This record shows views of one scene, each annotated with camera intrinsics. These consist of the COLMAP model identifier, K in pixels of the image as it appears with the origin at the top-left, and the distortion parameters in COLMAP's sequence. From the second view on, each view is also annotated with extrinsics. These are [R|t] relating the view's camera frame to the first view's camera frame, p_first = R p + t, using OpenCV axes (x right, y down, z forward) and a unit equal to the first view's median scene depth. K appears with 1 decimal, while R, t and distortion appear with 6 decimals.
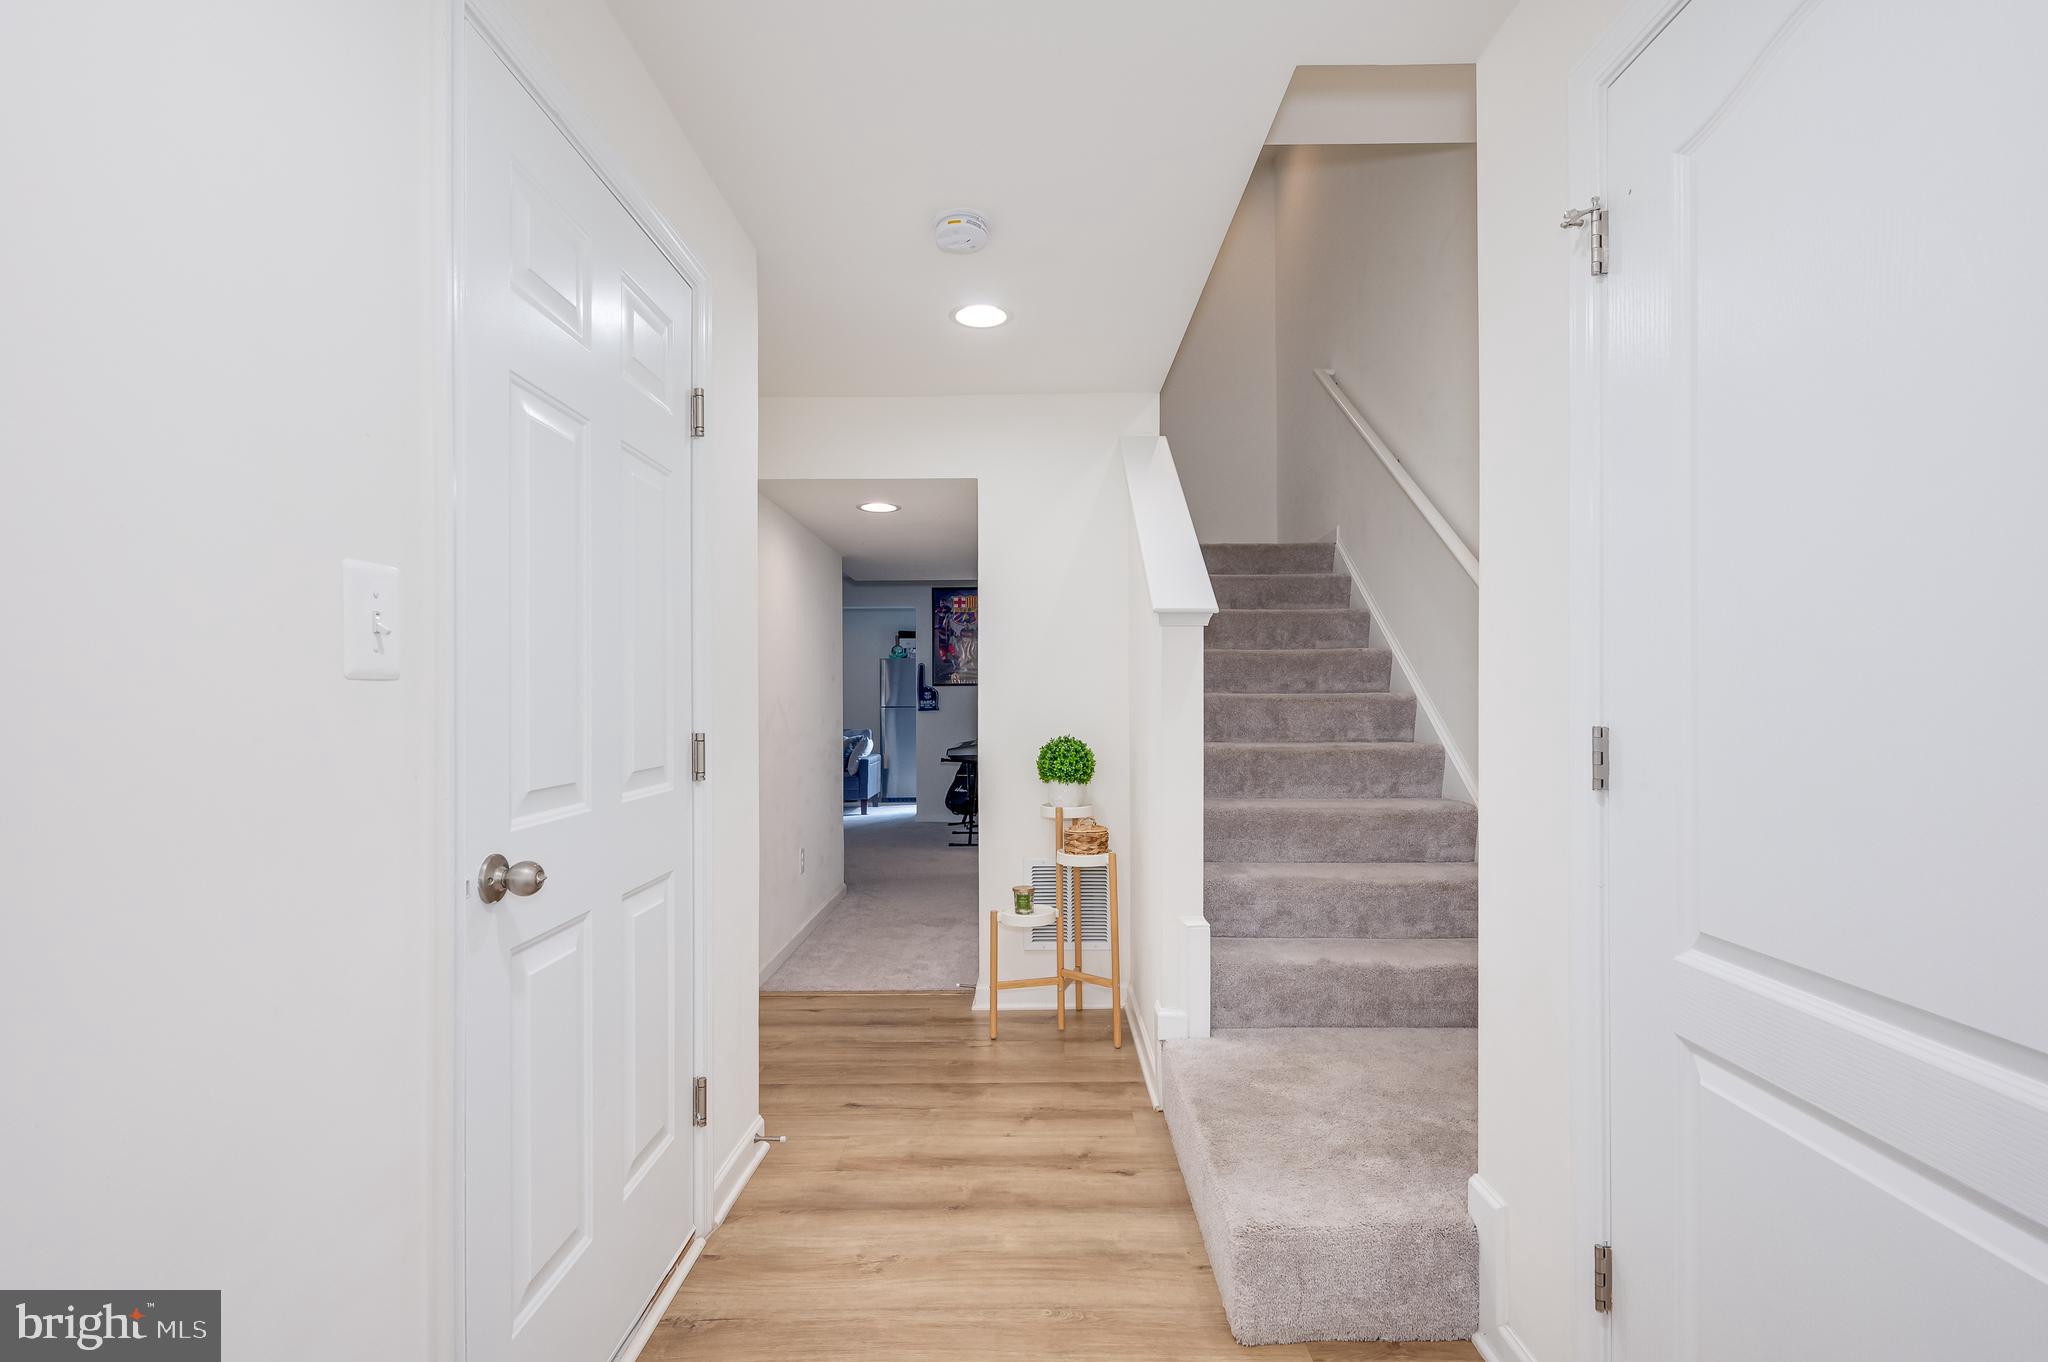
lens RADIAL K [[910.8, 0, 1033.0], [0, 910.8, 692.3], [0, 0, 1]] dist [-0.001537, -0.000270]
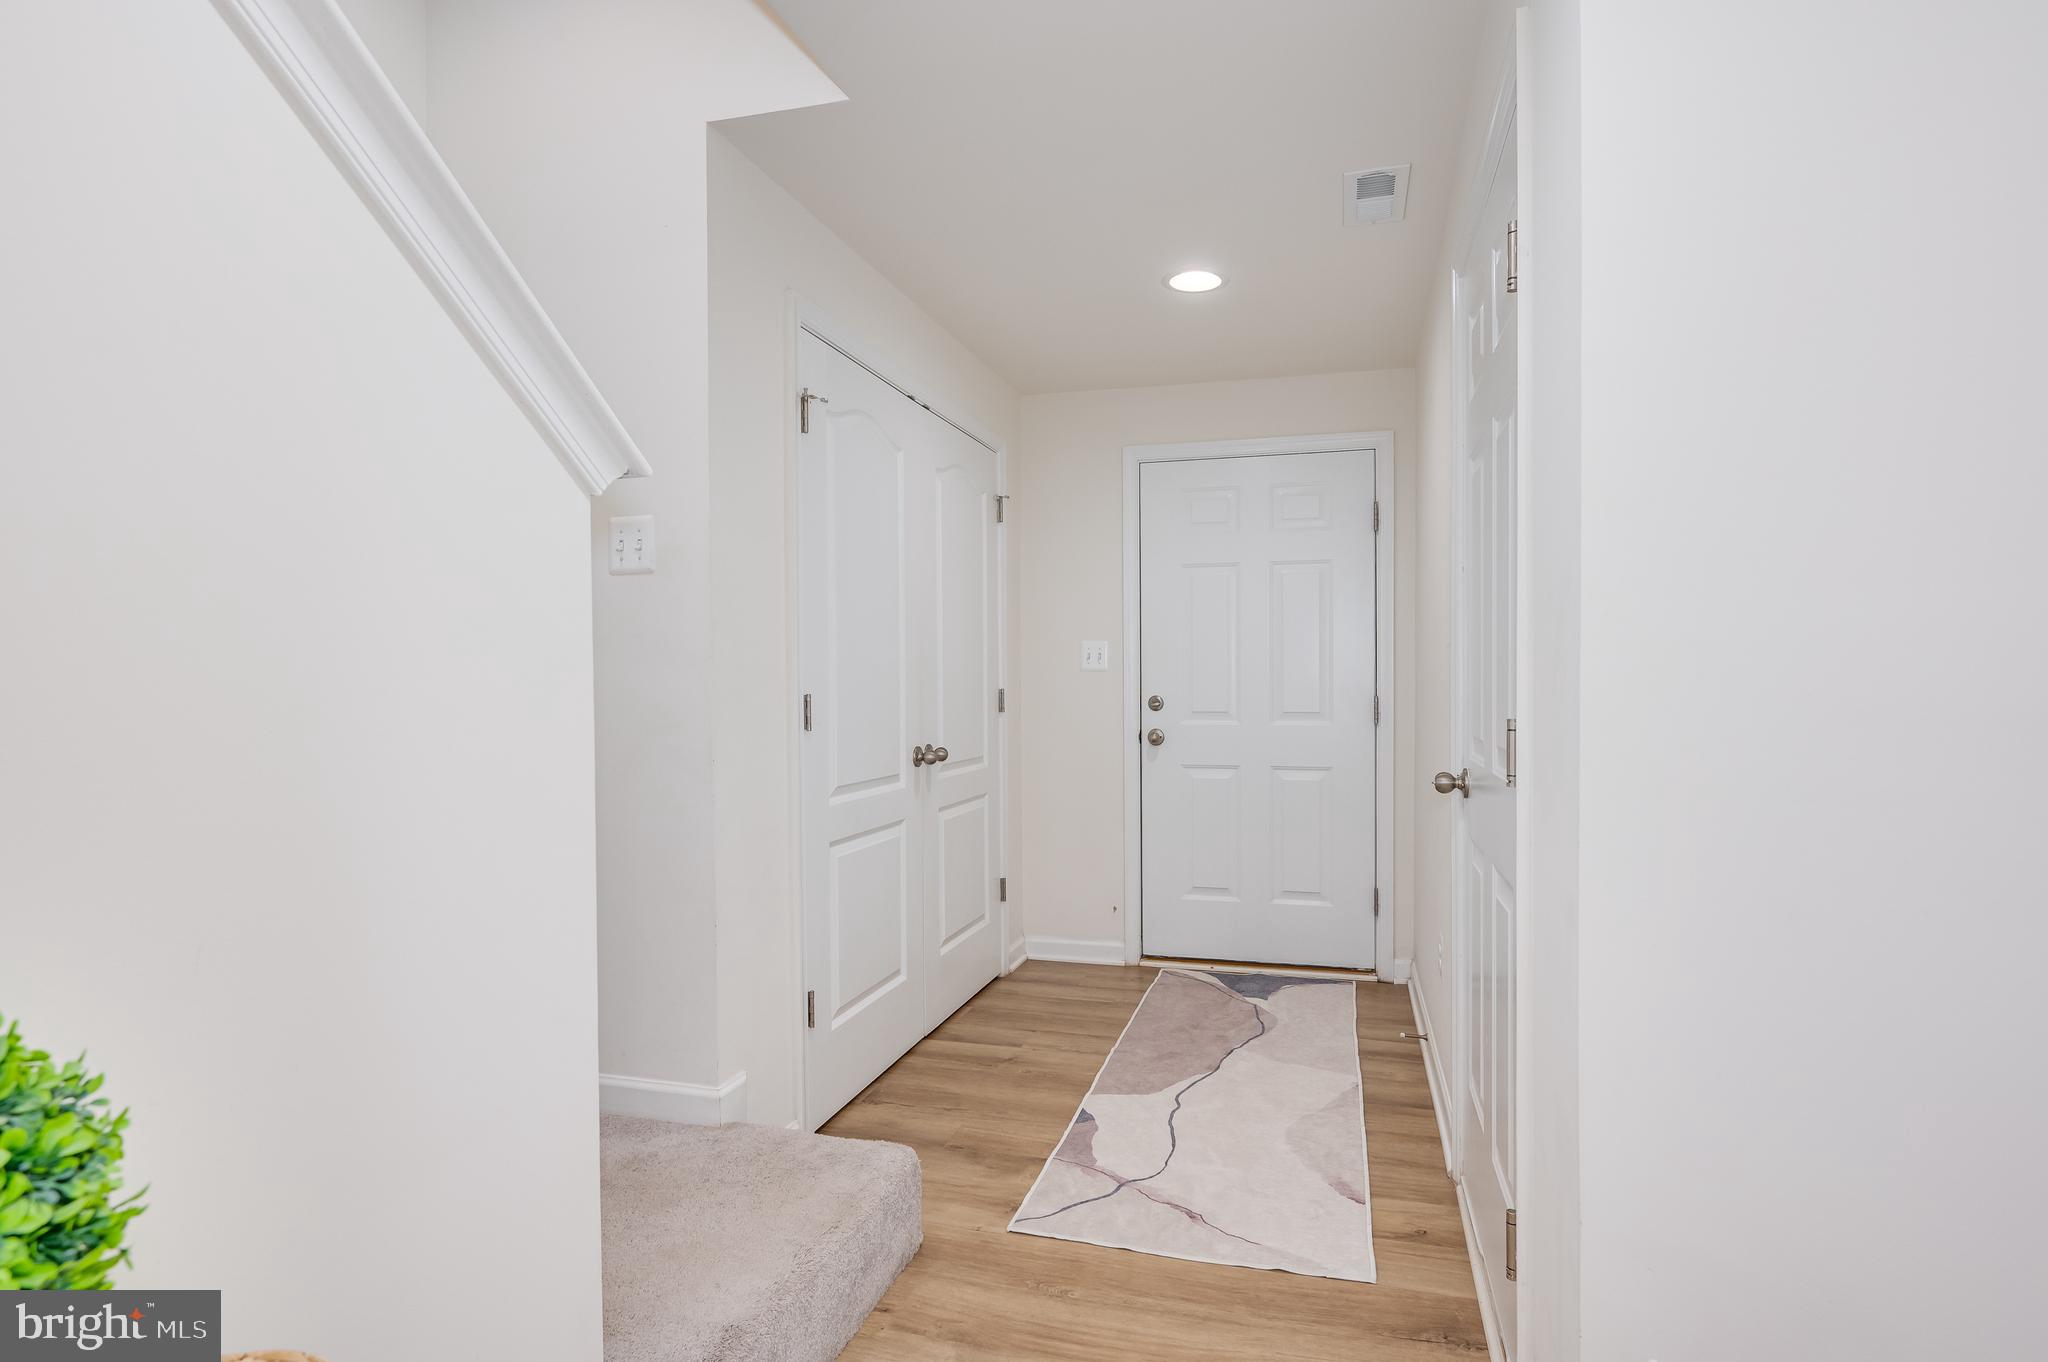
lens RADIAL K [[910.8, 0, 1033.0], [0, 910.8, 692.3], [0, 0, 1]] dist [-0.001537, -0.000270]
pose [[-0.951387, 0.002640, 0.307987, -0.251584], [0.005593, 0.999946, 0.008708, 0.017273], [-0.307947, 0.010007, -0.951351, 1.960317]]
